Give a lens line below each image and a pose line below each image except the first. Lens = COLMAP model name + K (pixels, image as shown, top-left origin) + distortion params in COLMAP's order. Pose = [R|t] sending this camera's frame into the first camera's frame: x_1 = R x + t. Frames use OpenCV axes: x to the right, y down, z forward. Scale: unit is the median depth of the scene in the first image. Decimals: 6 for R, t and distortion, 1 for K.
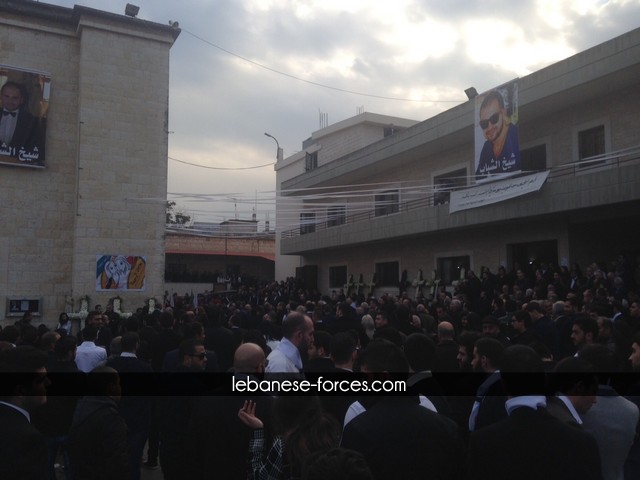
lens RADIAL K [[597.8, 0, 320.0], [0, 597.8, 240.0], [0, 0, 1]] dist [0.104114, -0.024471]
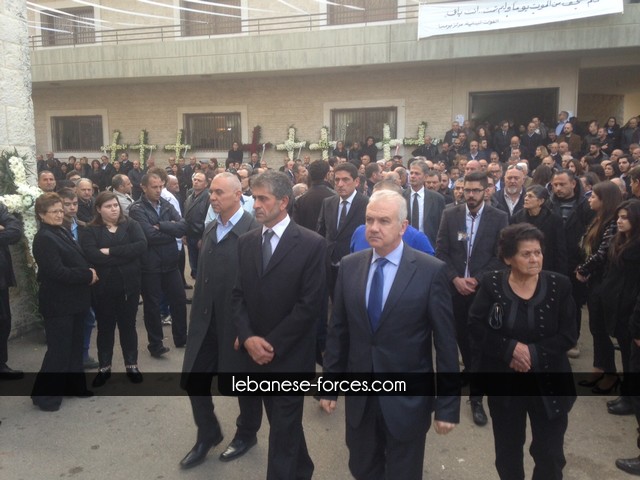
lens RADIAL K [[597.8, 0, 320.0], [0, 597.8, 240.0], [0, 0, 1]] dist [0.104114, -0.024471]
pose [[0.699818, -0.081481, 0.709659, -0.317063], [-0.062599, 0.982655, 0.174556, 0.058137], [-0.711573, -0.166581, 0.682579, 0.507725]]
